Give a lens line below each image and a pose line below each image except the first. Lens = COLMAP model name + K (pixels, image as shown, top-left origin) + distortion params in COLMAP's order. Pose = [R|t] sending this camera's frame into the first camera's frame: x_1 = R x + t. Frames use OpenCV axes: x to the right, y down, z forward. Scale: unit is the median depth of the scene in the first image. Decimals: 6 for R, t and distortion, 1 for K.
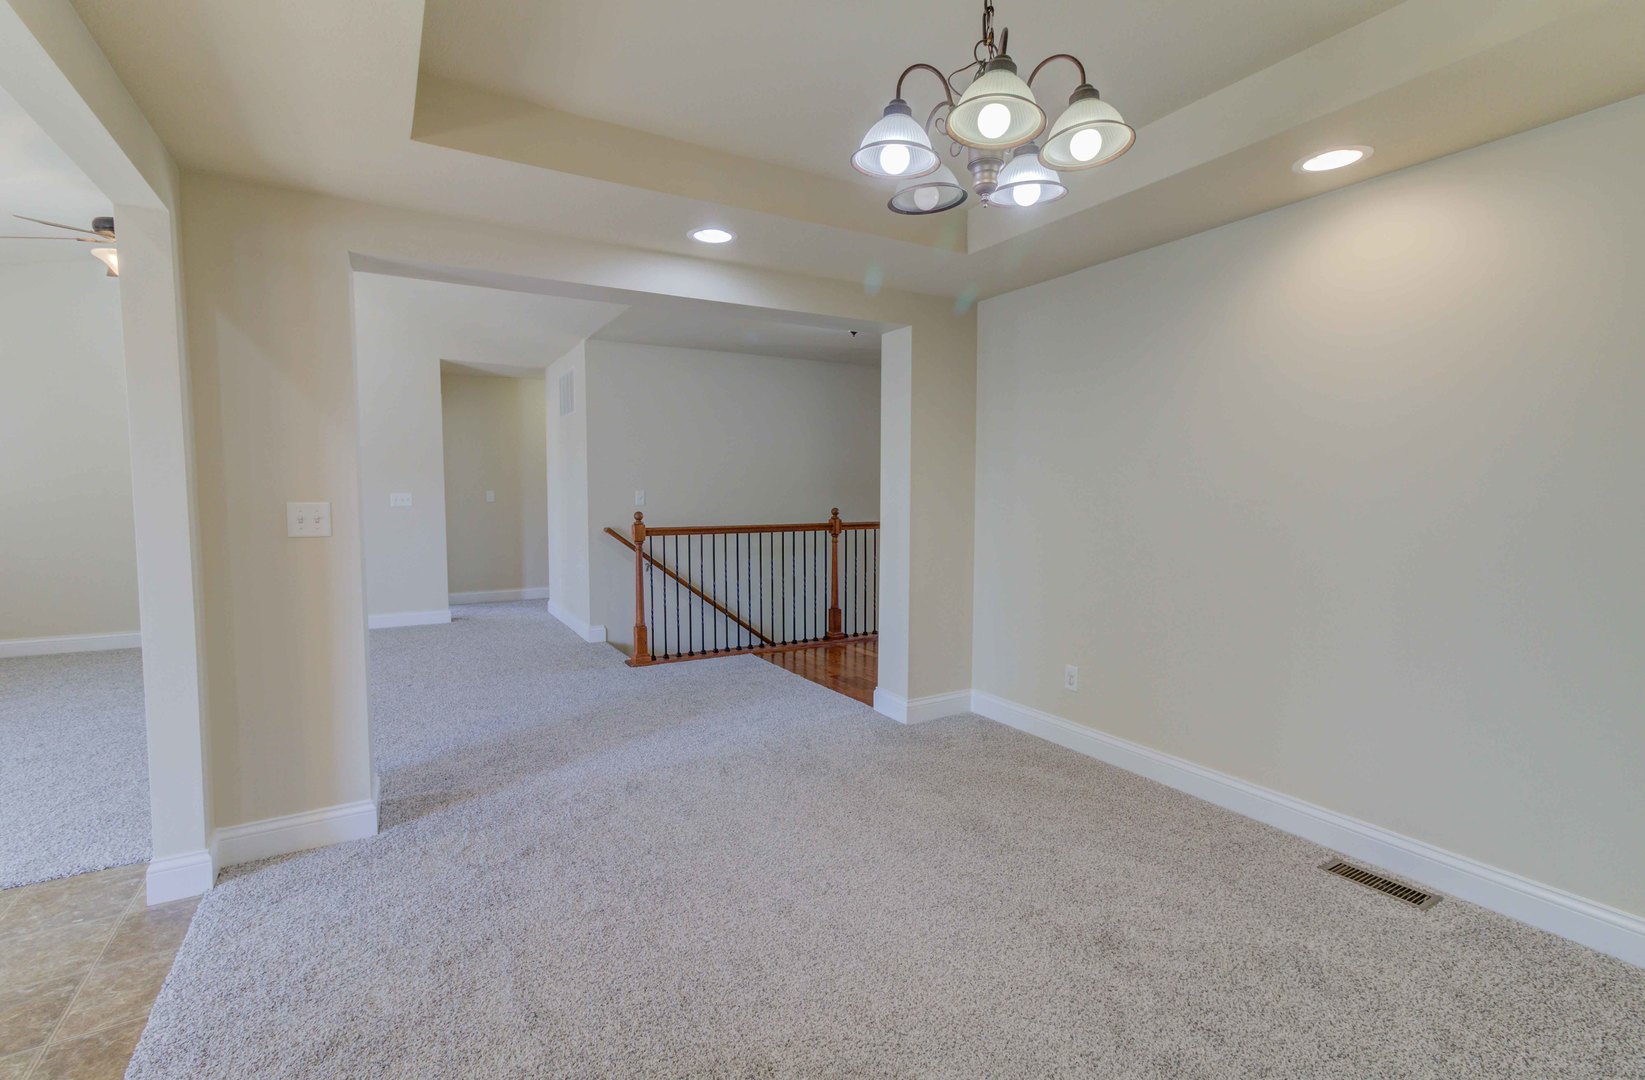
lens RADIAL K [[753.9, 0, 826.3], [0, 753.9, 533.0], [0, 0, 1]] dist [0.000039, 0.011579]
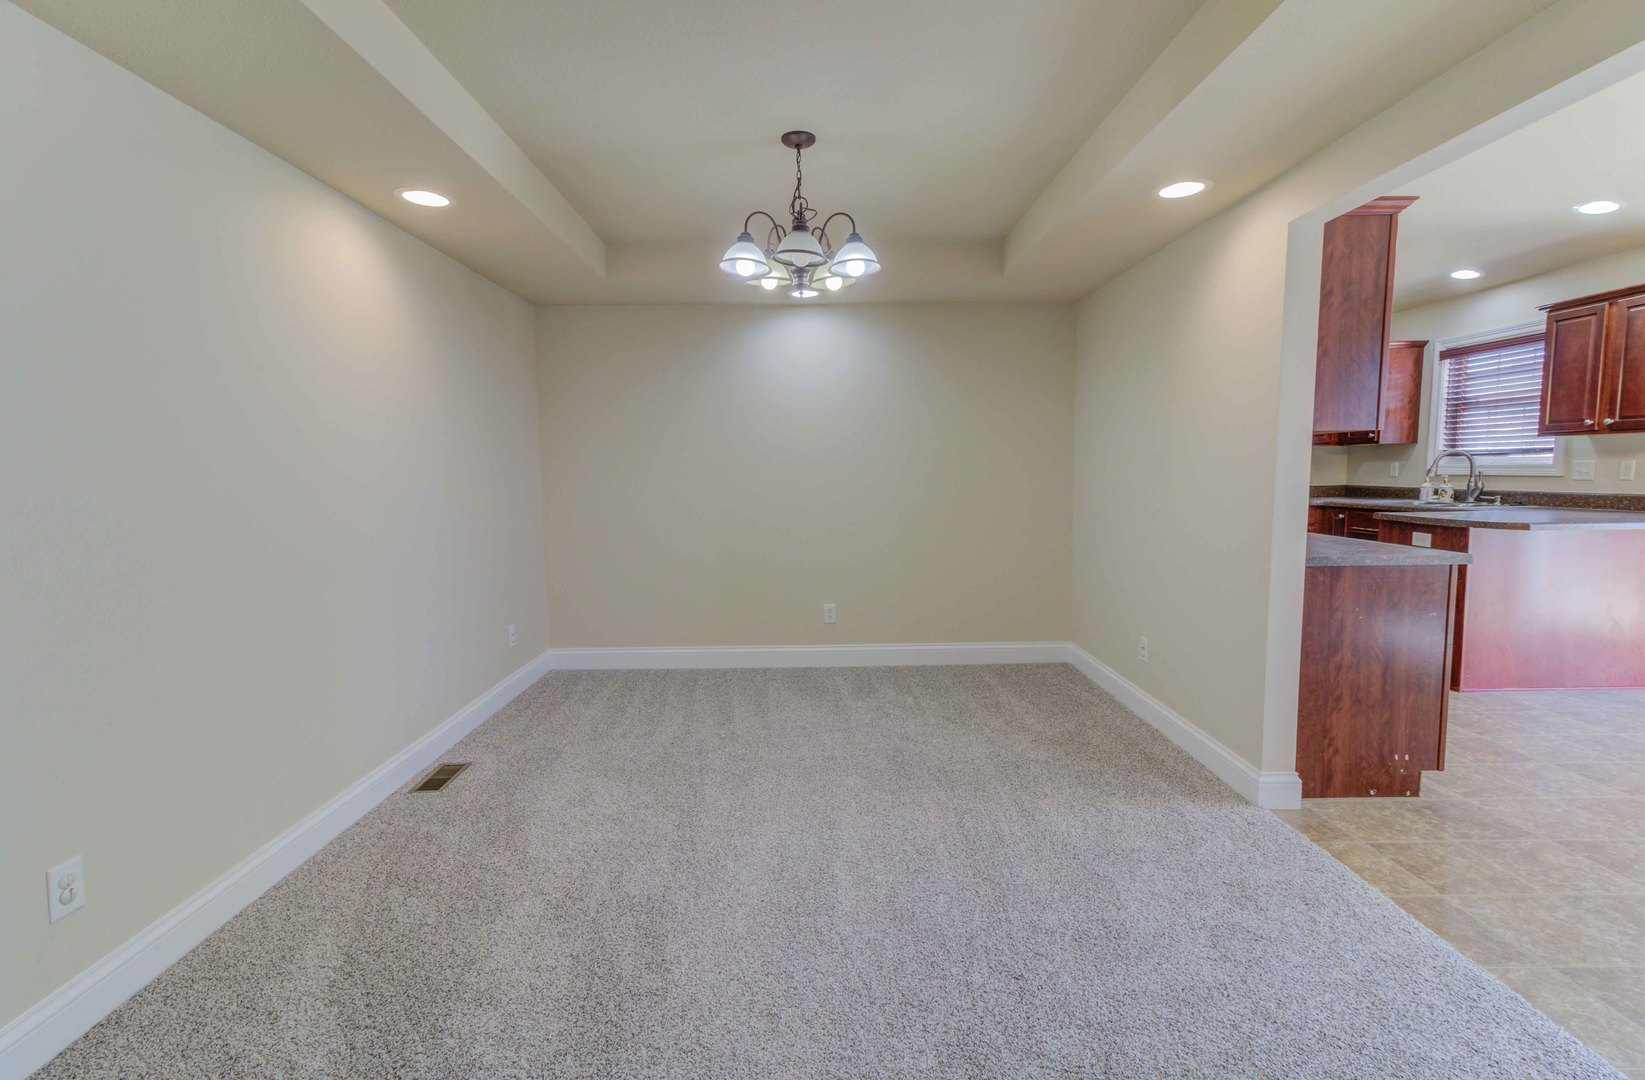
lens RADIAL K [[731.9, 0, 817.3], [0, 731.9, 535.8], [0, 0, 1]] dist [0.017012, 0.000509]
pose [[-0.864987, -0.038302, 0.500331, -0.346734], [0.043830, 0.987505, 0.151373, -0.083297], [-0.499877, 0.152865, -0.852500, 1.308122]]
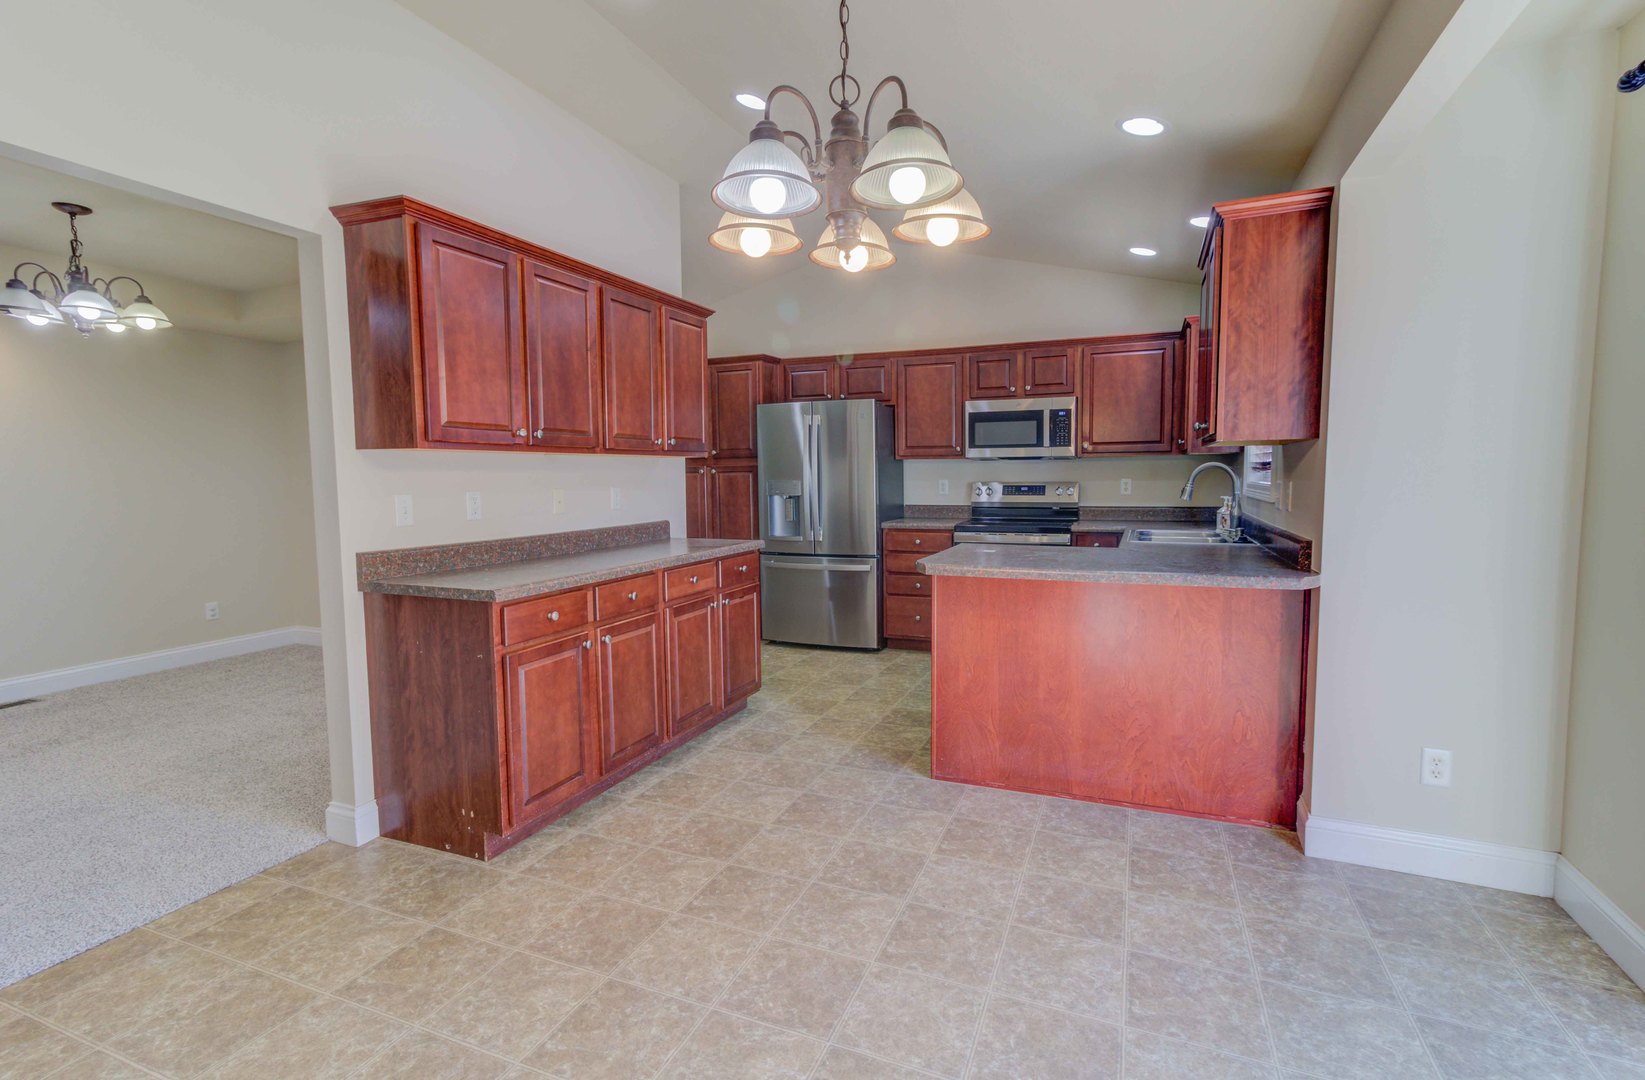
lens RADIAL K [[753.9, 0, 826.3], [0, 753.9, 533.0], [0, 0, 1]] dist [0.000039, 0.011579]
pose [[-0.594050, -0.061442, 0.802078, -1.379114], [0.057954, 0.991219, 0.118855, -0.027189], [-0.802338, 0.117090, -0.585273, 0.369337]]
